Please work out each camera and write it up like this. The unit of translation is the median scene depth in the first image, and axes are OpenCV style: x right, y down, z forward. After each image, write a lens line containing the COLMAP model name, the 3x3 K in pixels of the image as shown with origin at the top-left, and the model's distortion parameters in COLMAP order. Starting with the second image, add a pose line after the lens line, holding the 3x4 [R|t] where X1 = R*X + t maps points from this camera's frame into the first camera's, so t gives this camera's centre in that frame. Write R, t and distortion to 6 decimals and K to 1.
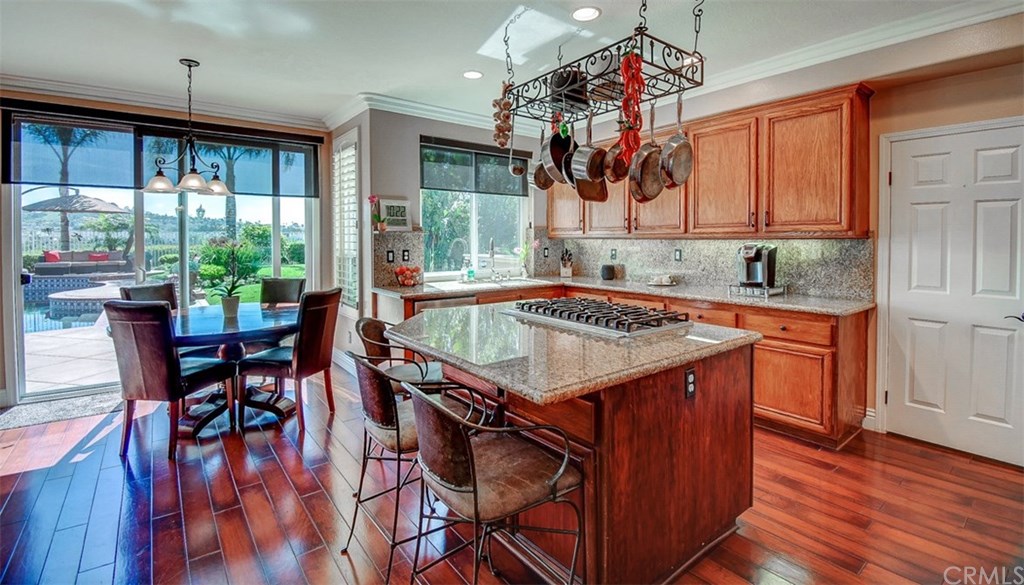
lens RADIAL K [[463.6, 0, 518.5], [0, 463.6, 248.7], [0, 0, 1]] dist [-0.000852, -0.000581]
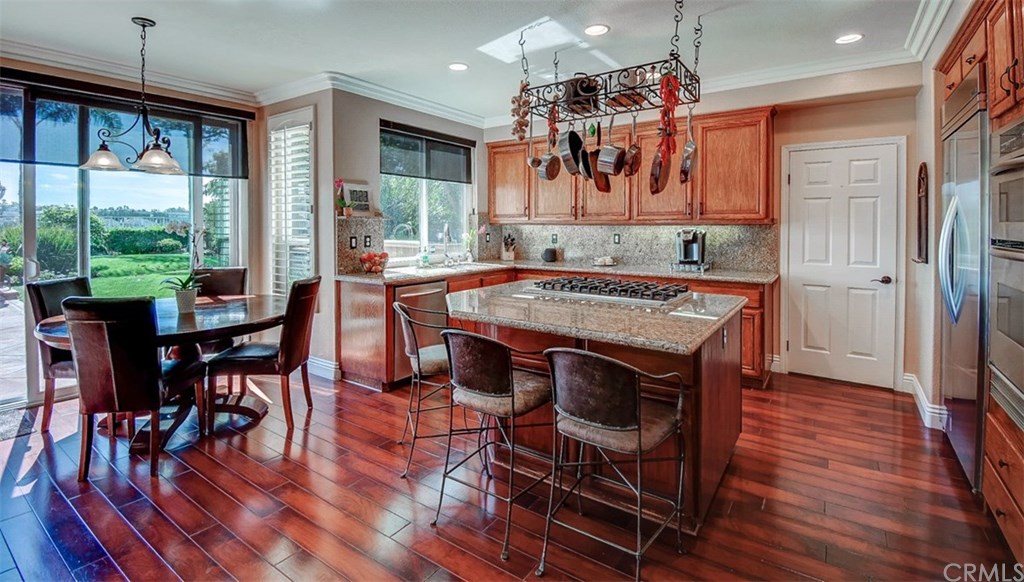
lens RADIAL K [[467.0, 0, 510.9], [0, 467.0, 231.1], [0, 0, 1]] dist [0.001767, -0.000197]
pose [[0.956590, -0.002858, 0.291425, -0.262751], [0.005004, 0.999966, -0.006618, 0.001053], [-0.291396, 0.007790, 0.956571, -0.031976]]
